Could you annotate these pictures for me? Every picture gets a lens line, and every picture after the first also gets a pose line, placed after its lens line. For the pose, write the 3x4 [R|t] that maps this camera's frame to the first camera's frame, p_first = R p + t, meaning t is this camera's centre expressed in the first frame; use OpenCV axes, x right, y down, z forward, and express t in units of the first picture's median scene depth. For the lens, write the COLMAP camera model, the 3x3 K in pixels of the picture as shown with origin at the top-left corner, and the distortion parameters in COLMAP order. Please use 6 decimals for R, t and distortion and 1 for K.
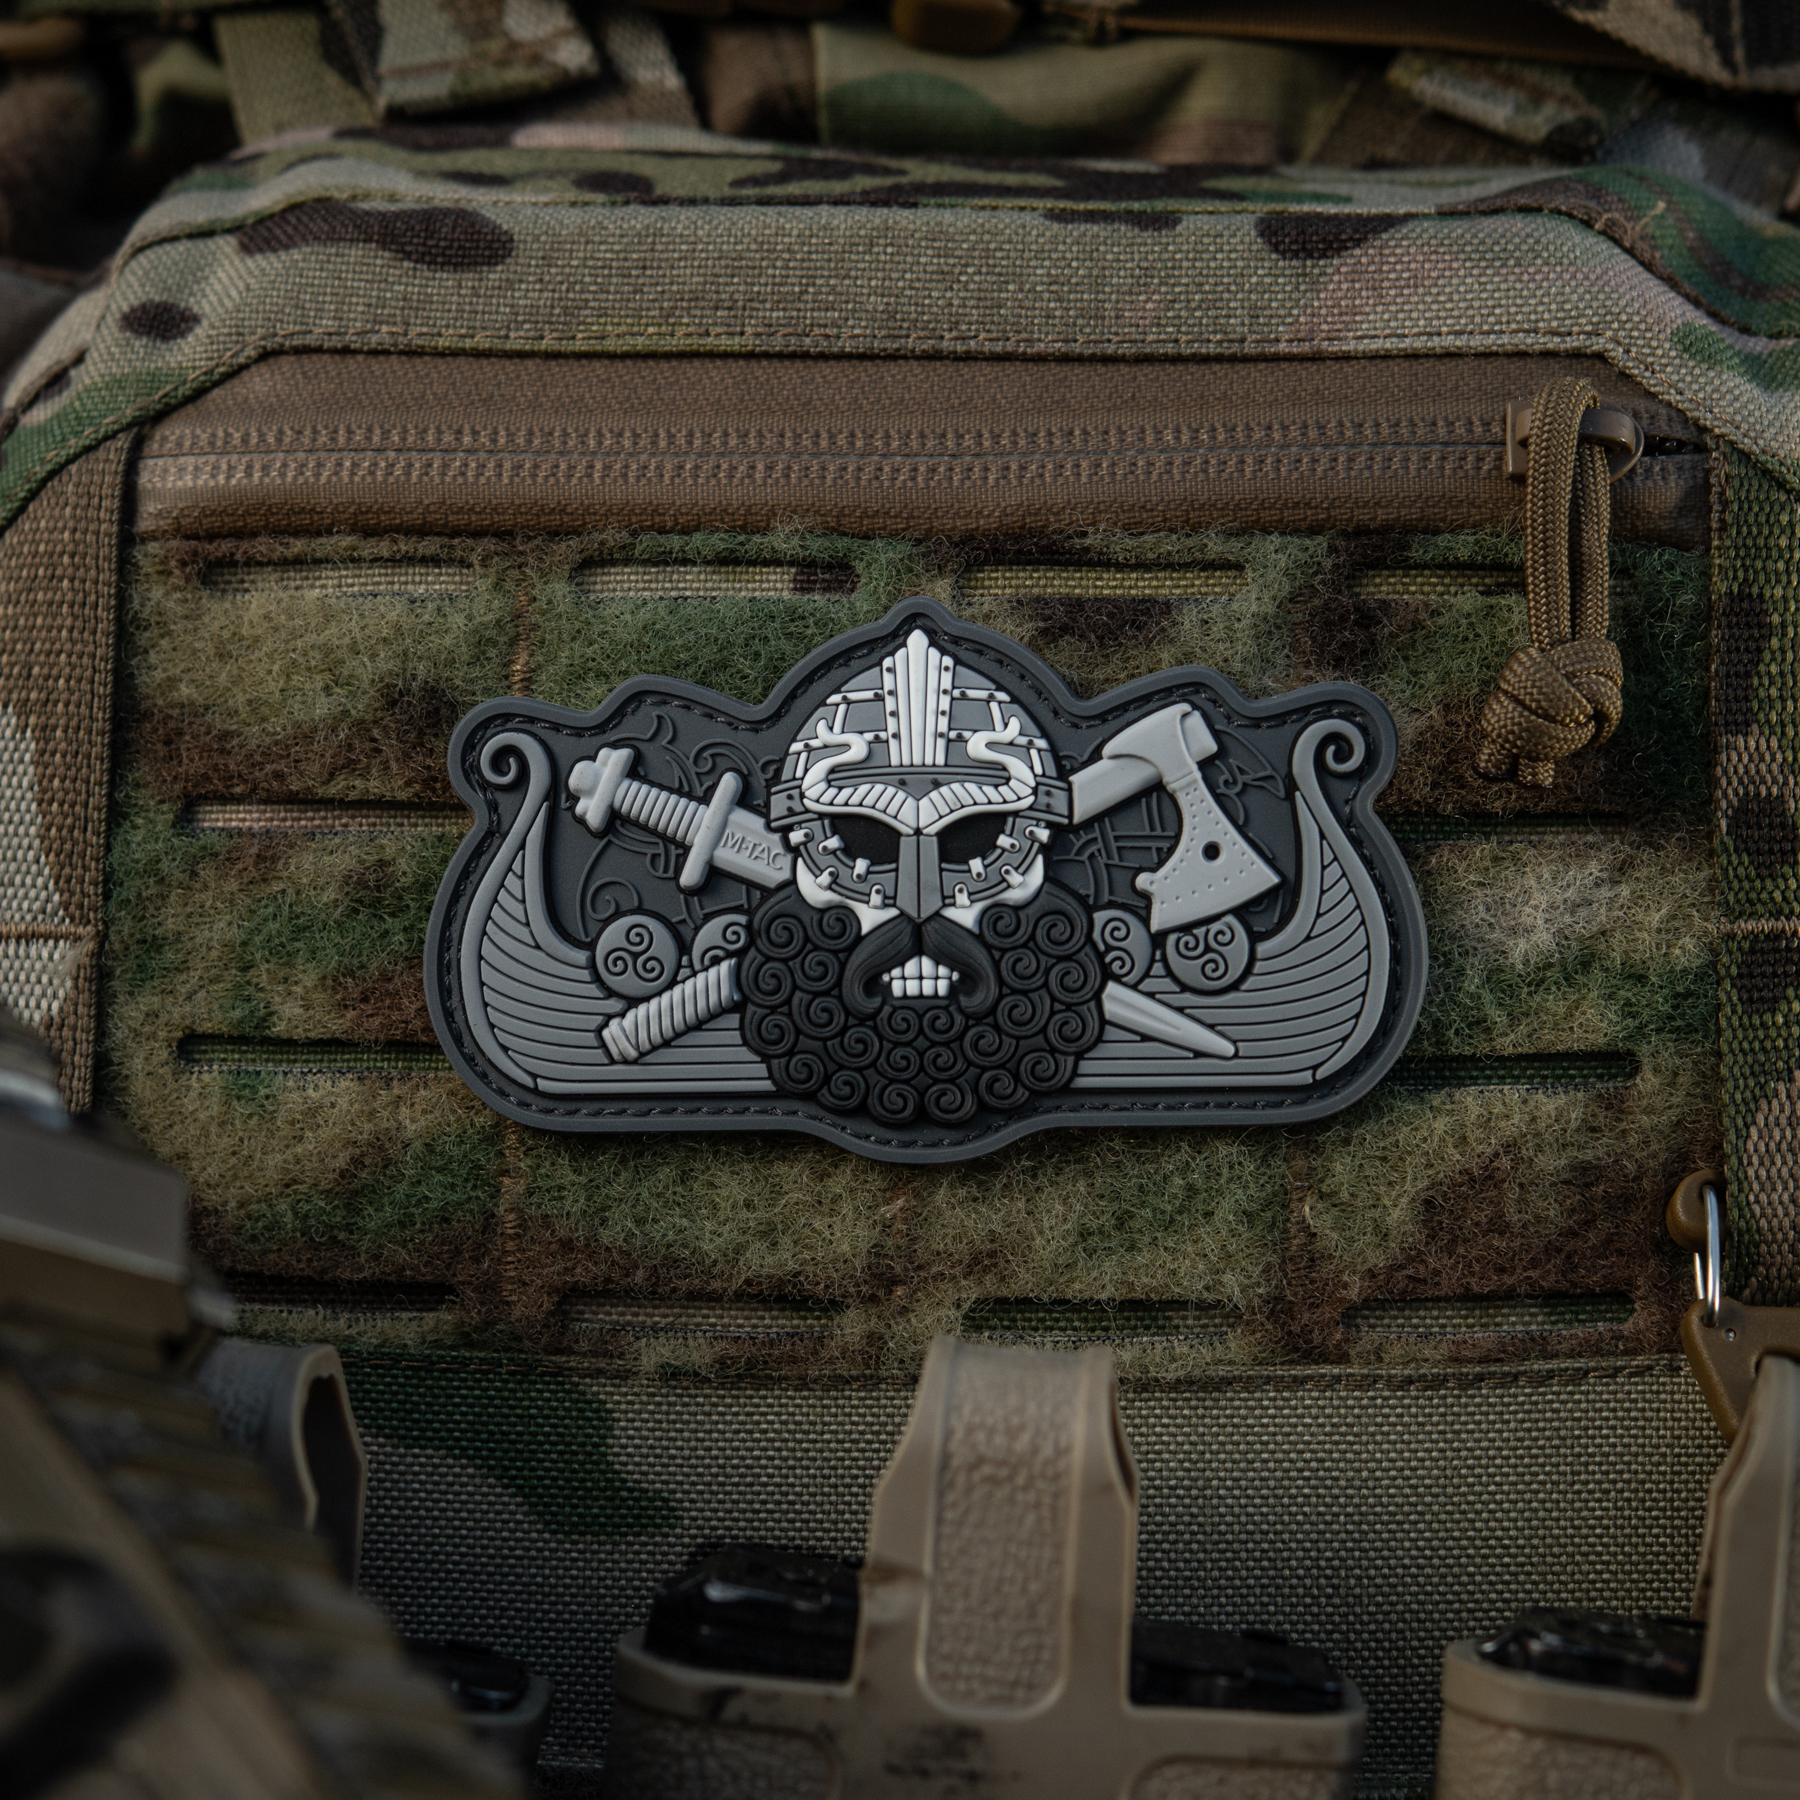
lens RADIAL K [[4799.5, 0, 851.1], [0, 4799.5, 893.9], [0, 0, 1]] dist [-0.040523, 0.882783]
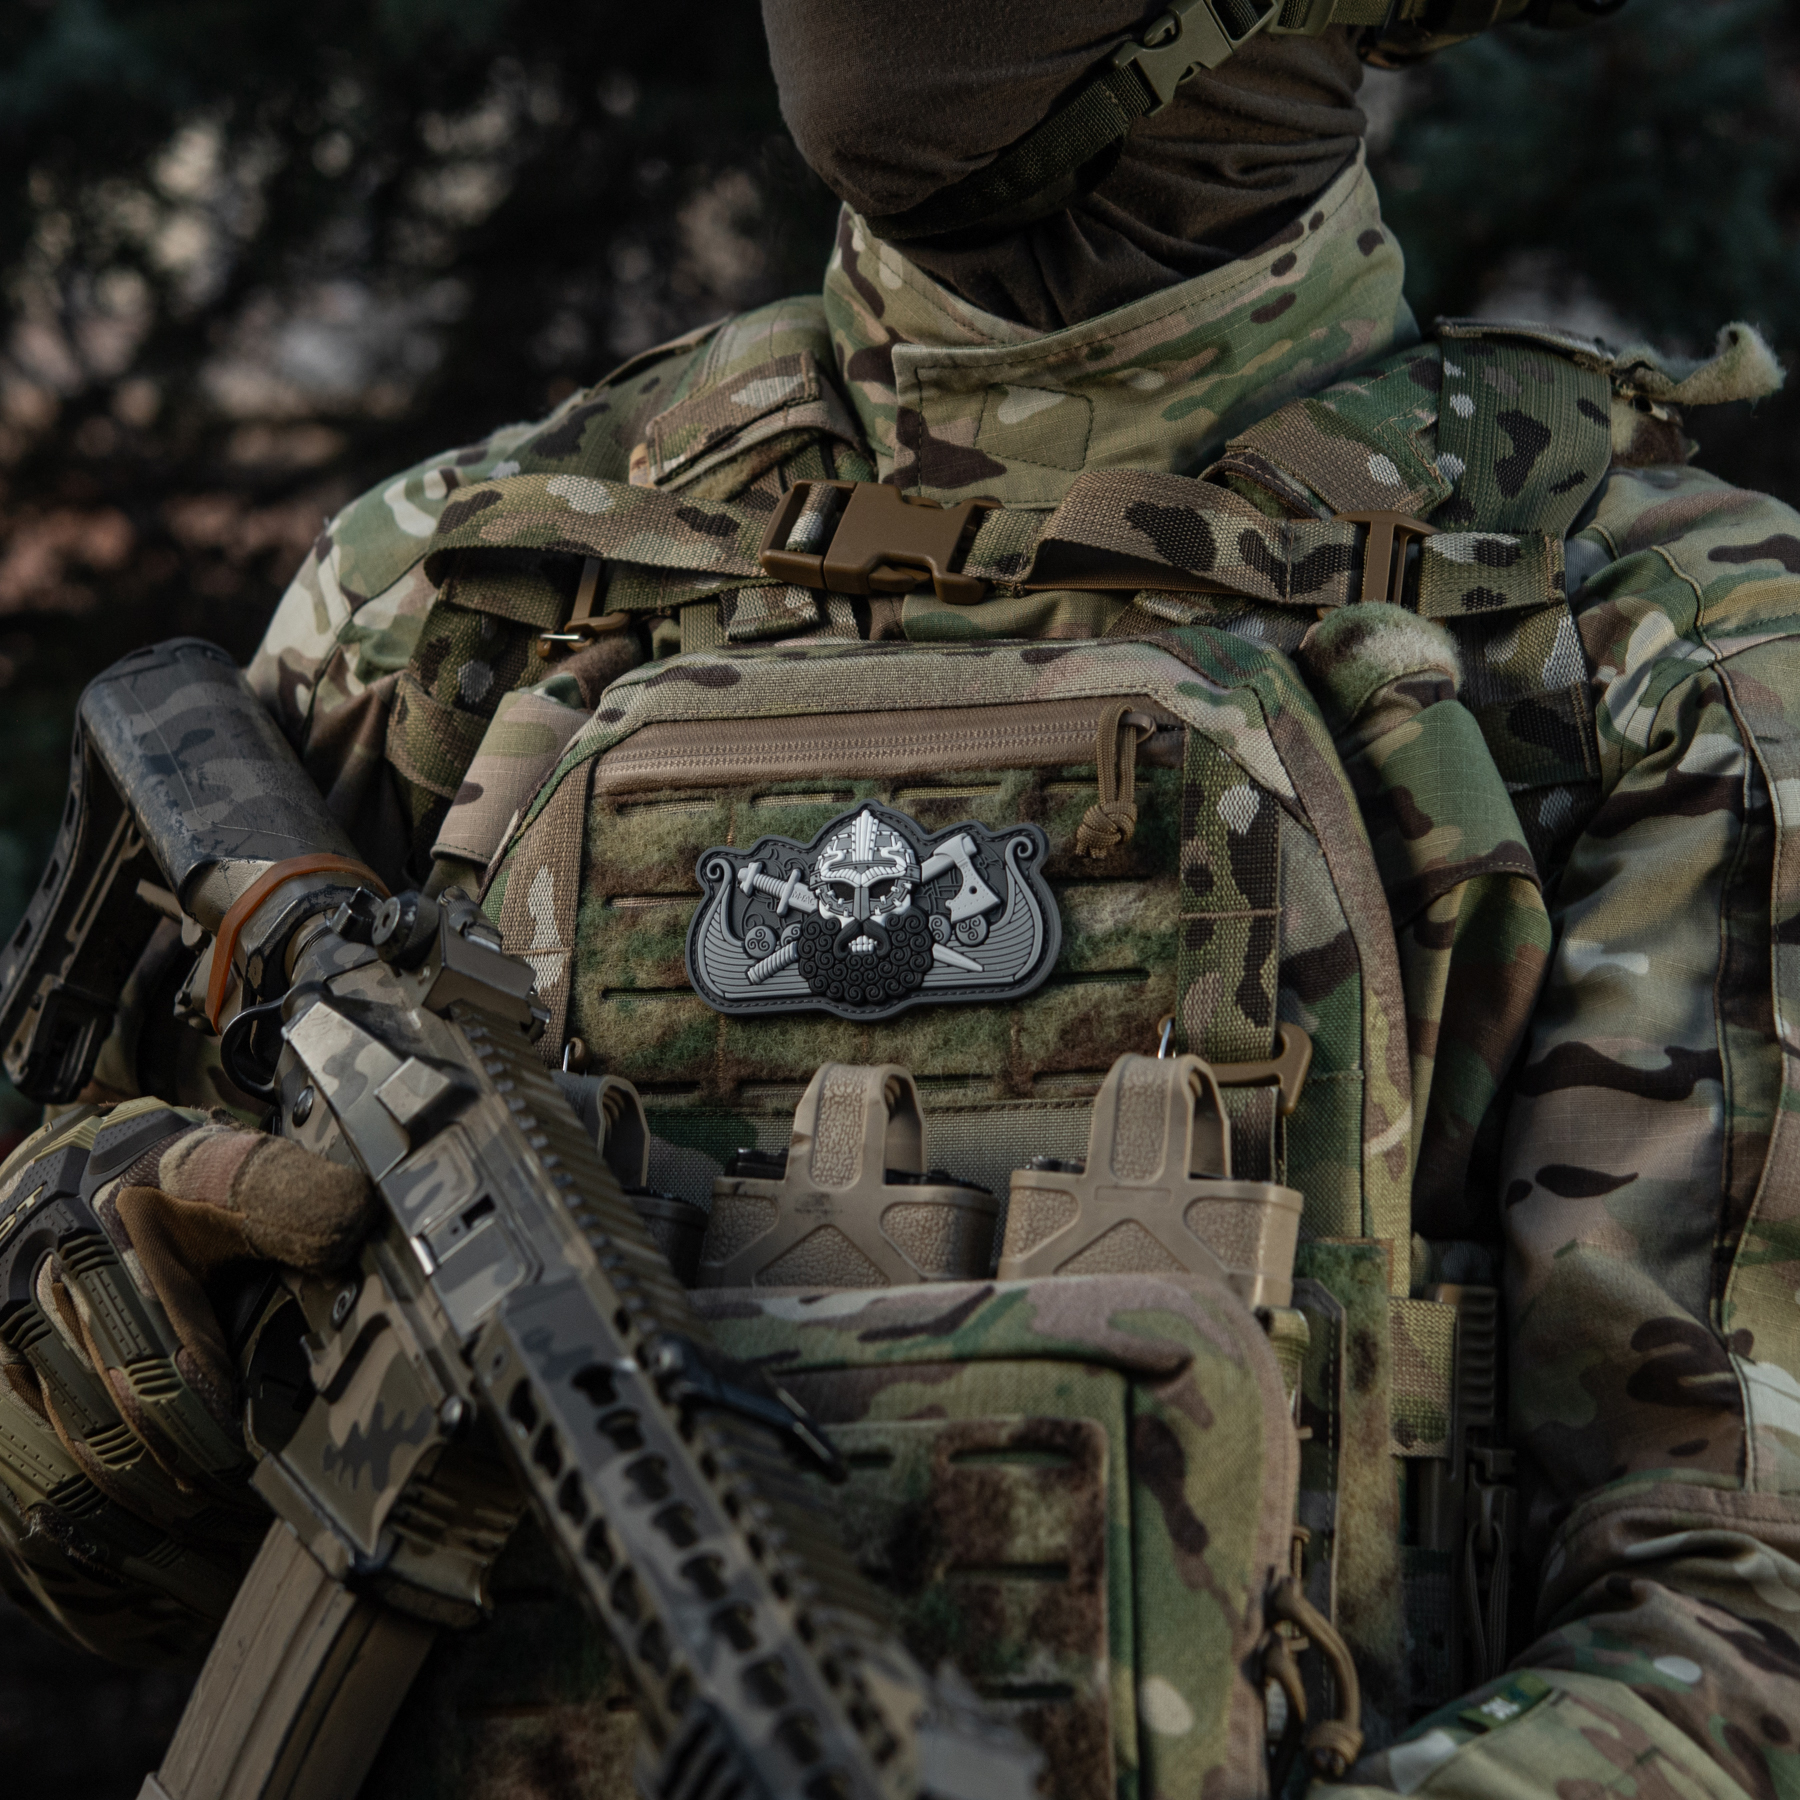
lens RADIAL K [[4934.3, 0, 900.0], [0, 4934.3, 900.0], [0, 0, 1]] dist [-0.041559, 0.870069]
pose [[0.953181, -0.038167, -0.299981, 0.809237], [-0.017106, 0.983609, -0.179502, 0.458247], [0.301915, 0.176229, 0.936905, -1.424198]]
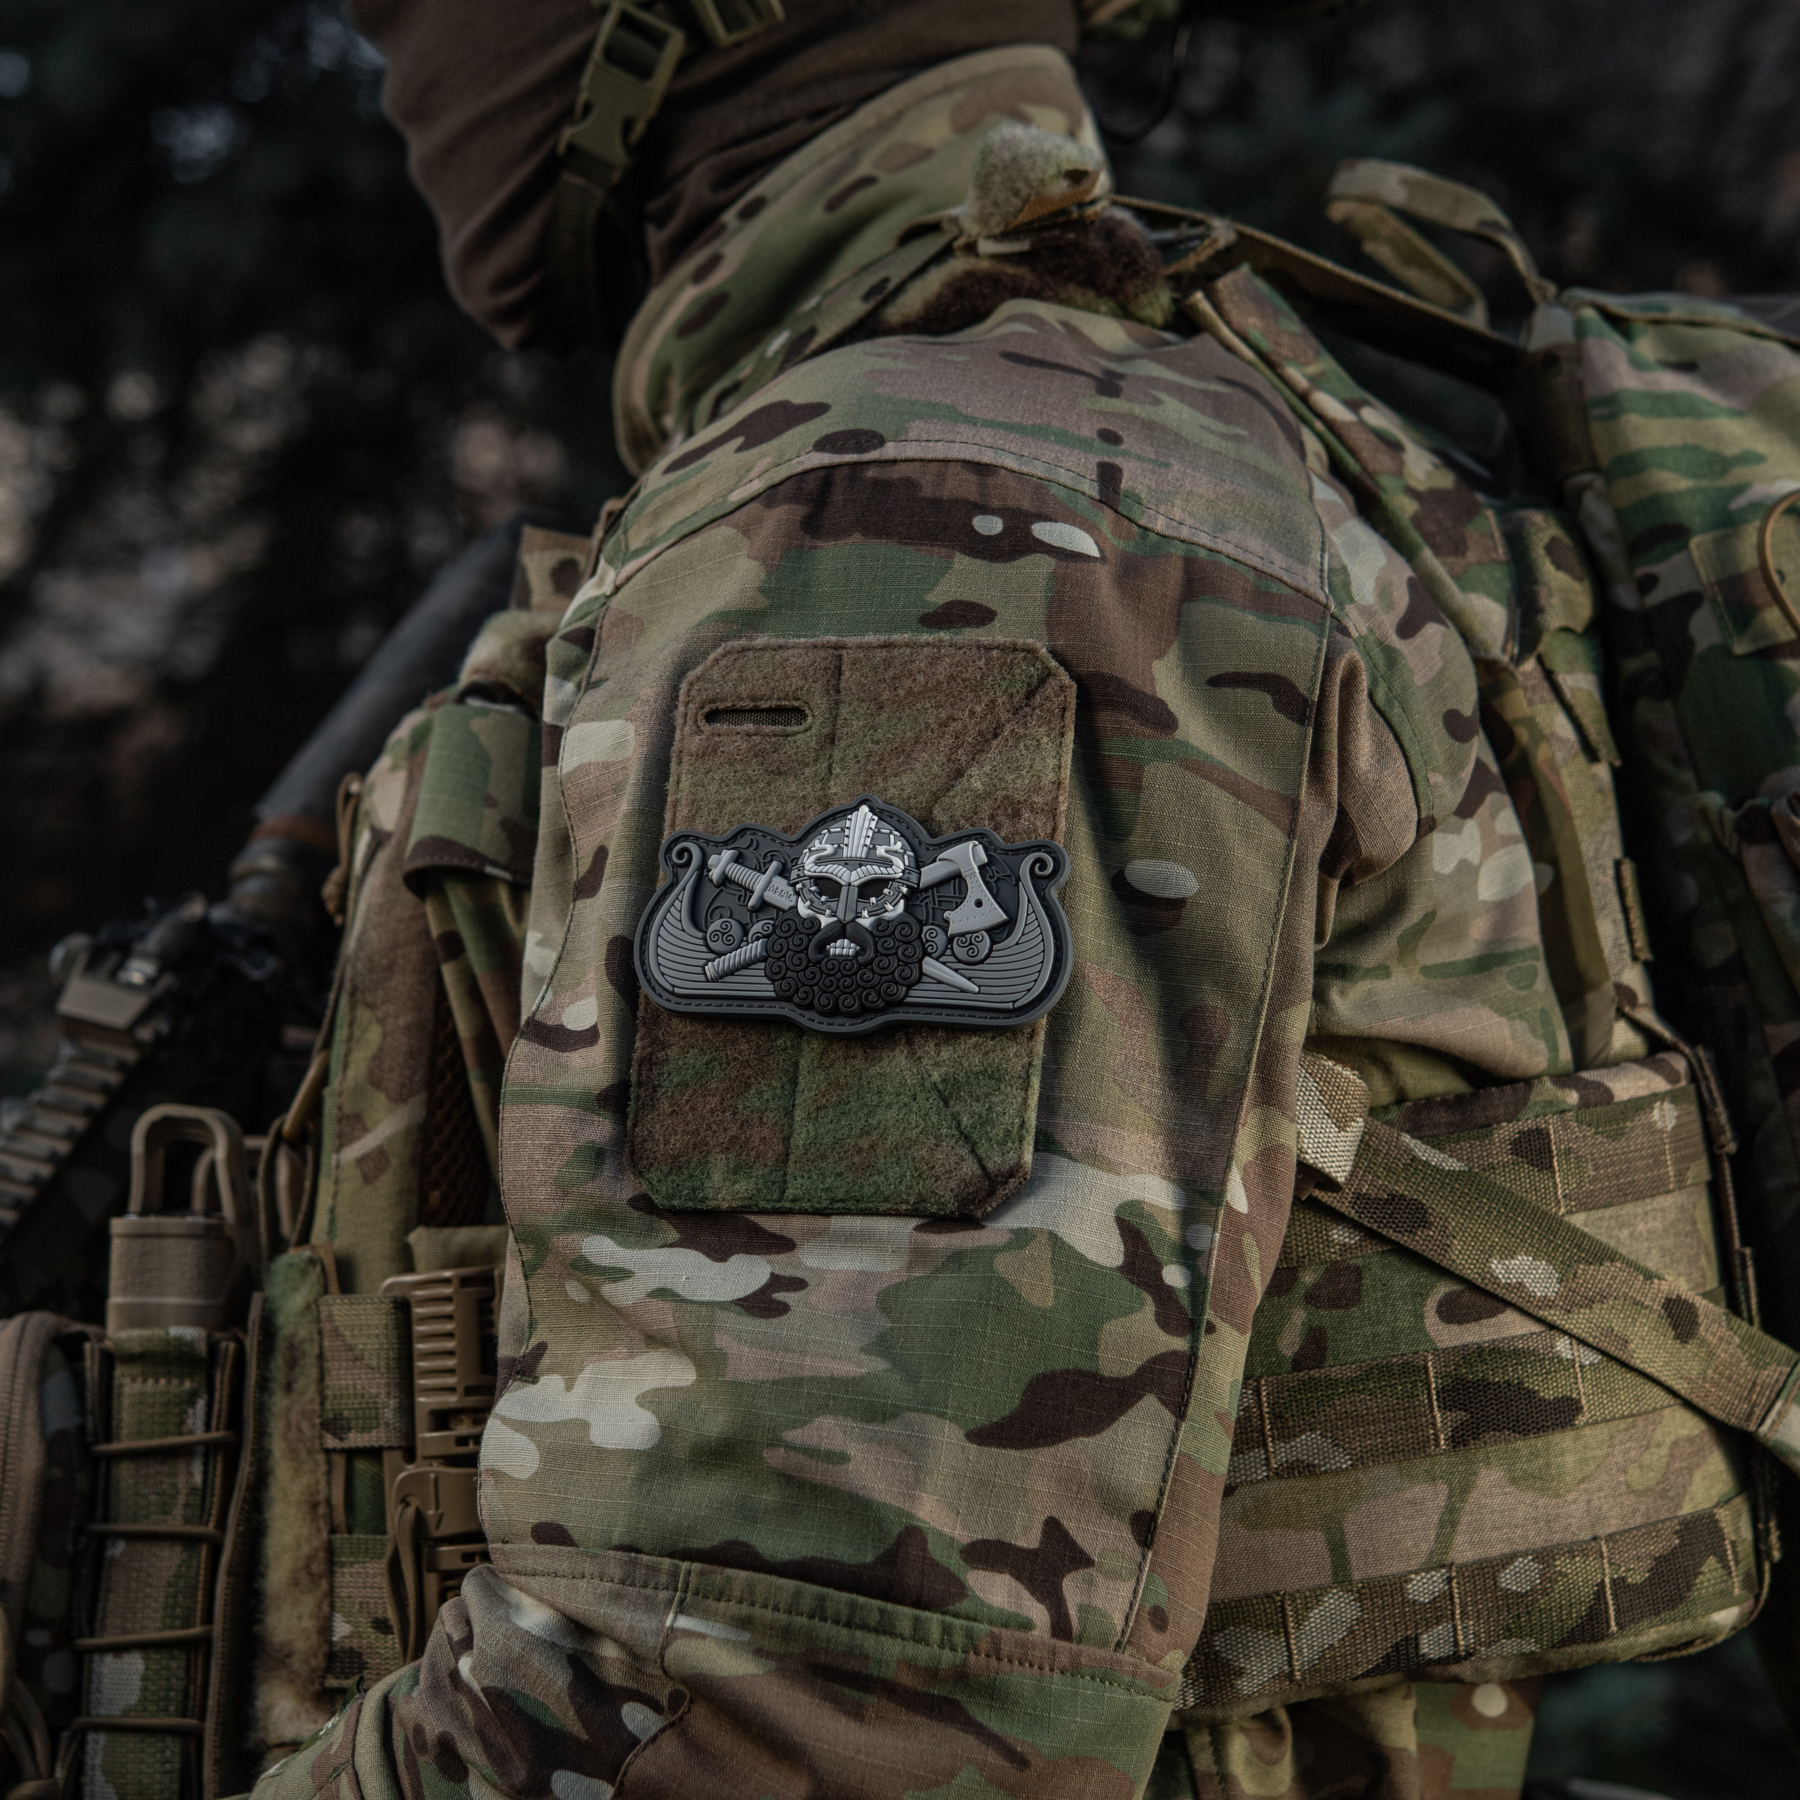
lens RADIAL K [[4799.5, 0, 851.1], [0, 4799.5, 893.9], [0, 0, 1]] dist [-0.040523, 0.882783]
pose [[0.967622, 0.060805, -0.244970, 0.559843], [-0.142022, 0.933492, -0.329276, 0.723781], [0.208656, 0.353406, 0.911903, -1.034801]]
